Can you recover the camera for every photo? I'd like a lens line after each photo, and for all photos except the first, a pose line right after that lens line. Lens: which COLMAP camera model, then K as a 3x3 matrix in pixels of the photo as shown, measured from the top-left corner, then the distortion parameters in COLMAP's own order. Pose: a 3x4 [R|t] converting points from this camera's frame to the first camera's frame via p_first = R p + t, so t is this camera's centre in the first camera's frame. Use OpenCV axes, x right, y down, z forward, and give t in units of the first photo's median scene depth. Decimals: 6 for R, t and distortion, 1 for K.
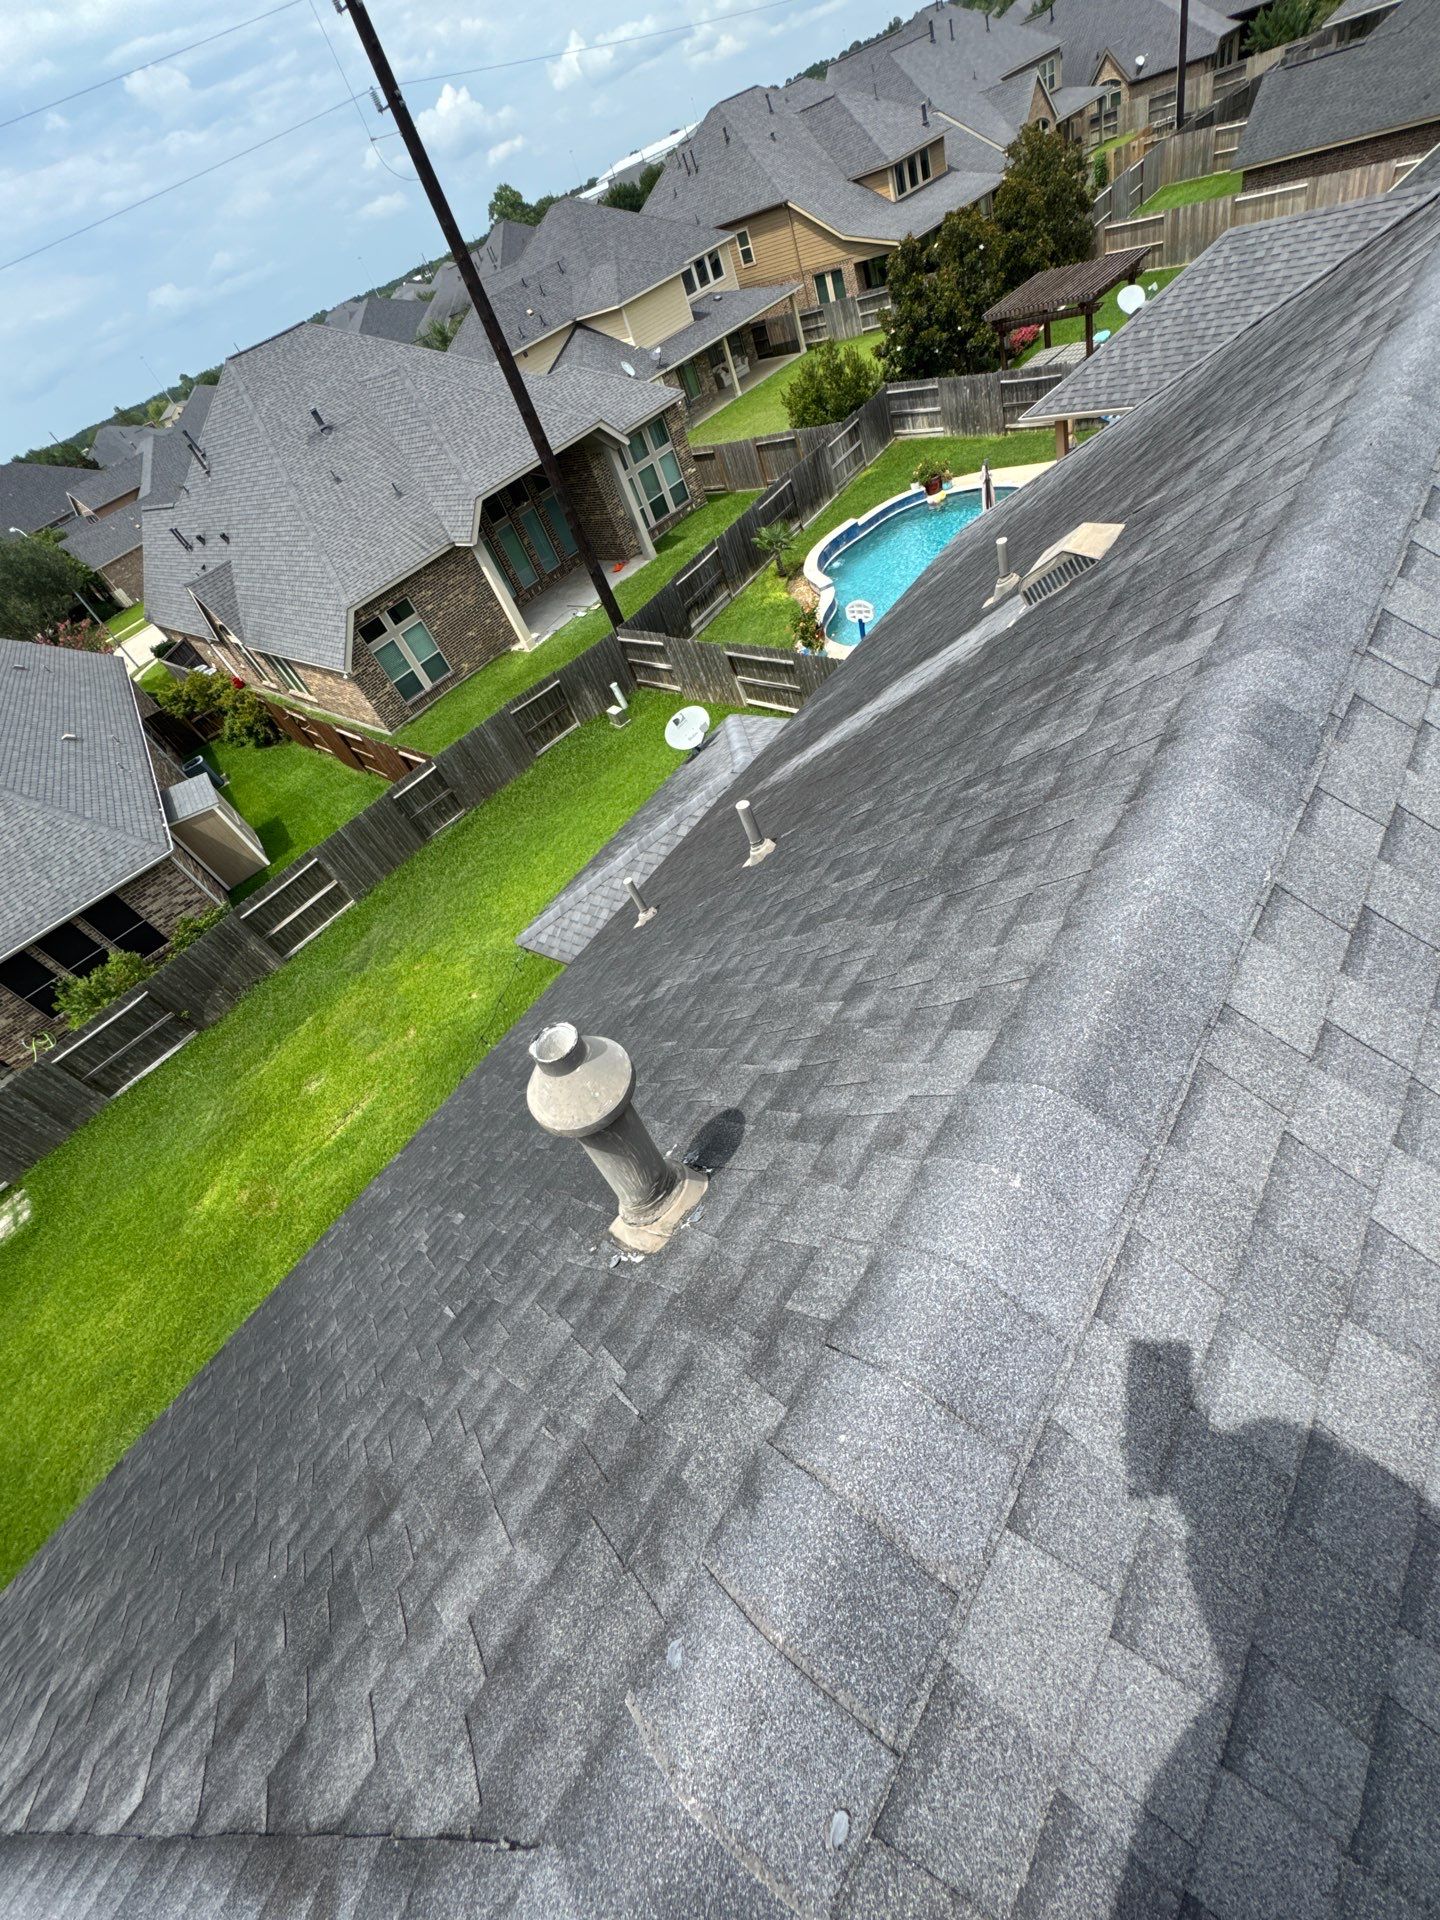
lens RADIAL K [[817.3, 0, 722.2], [0, 817.3, 956.1], [0, 0, 1]] dist [-0.003668, -0.000556]
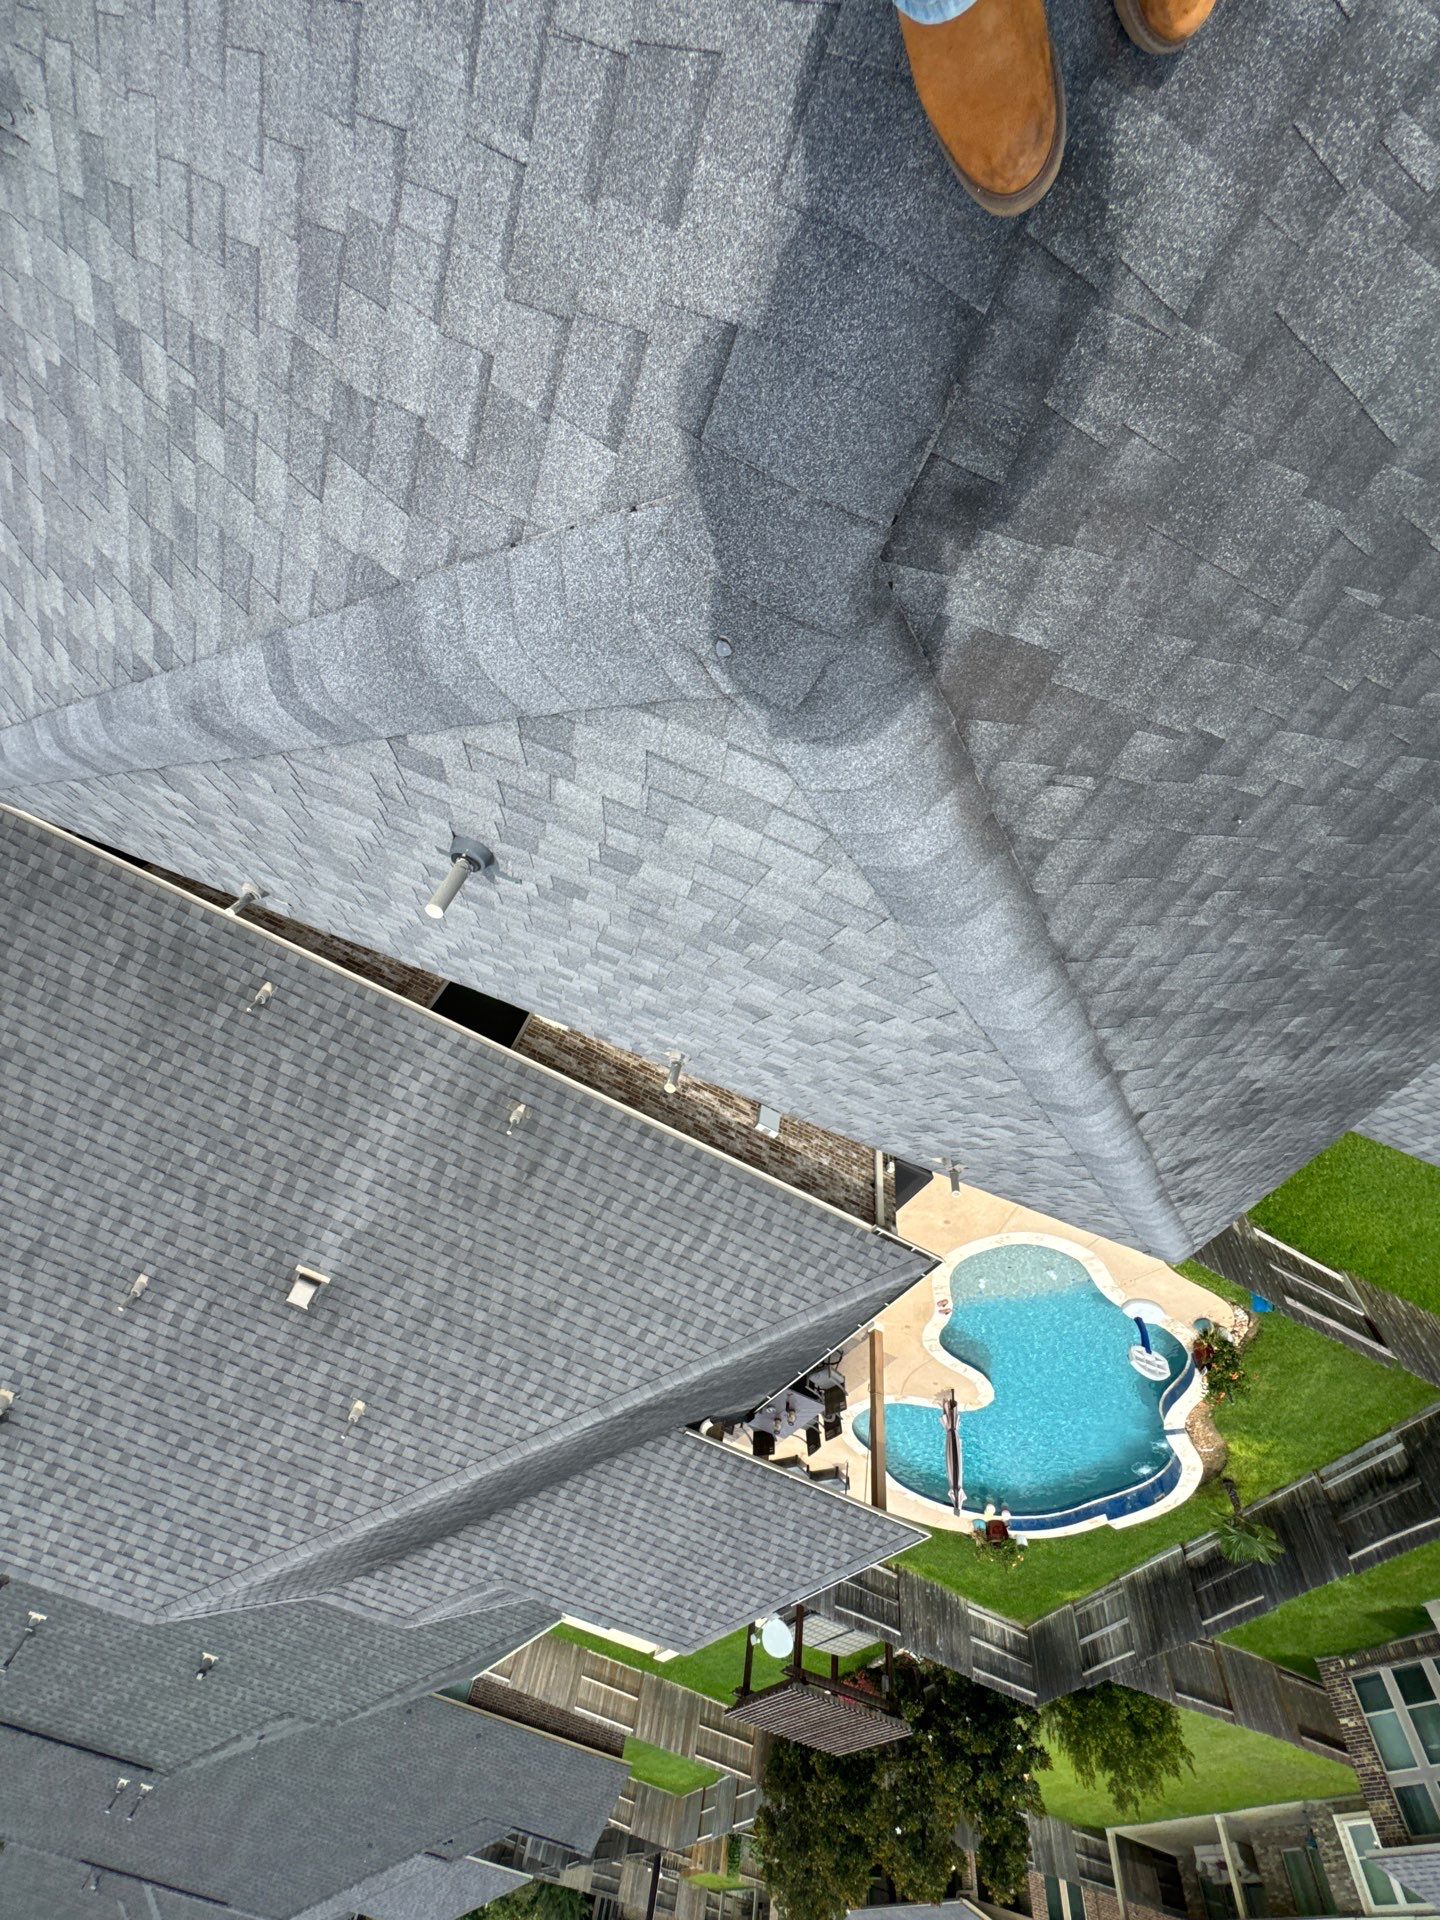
lens RADIAL K [[817.3, 0, 707.9], [0, 817.3, 966.8], [0, 0, 1]] dist [-0.003668, -0.000556]
pose [[-0.850924, -0.046628, 0.523215, 0.138123], [0.123528, -0.985882, 0.113039, -0.200783], [0.510557, 0.160819, 0.844670, 0.121382]]
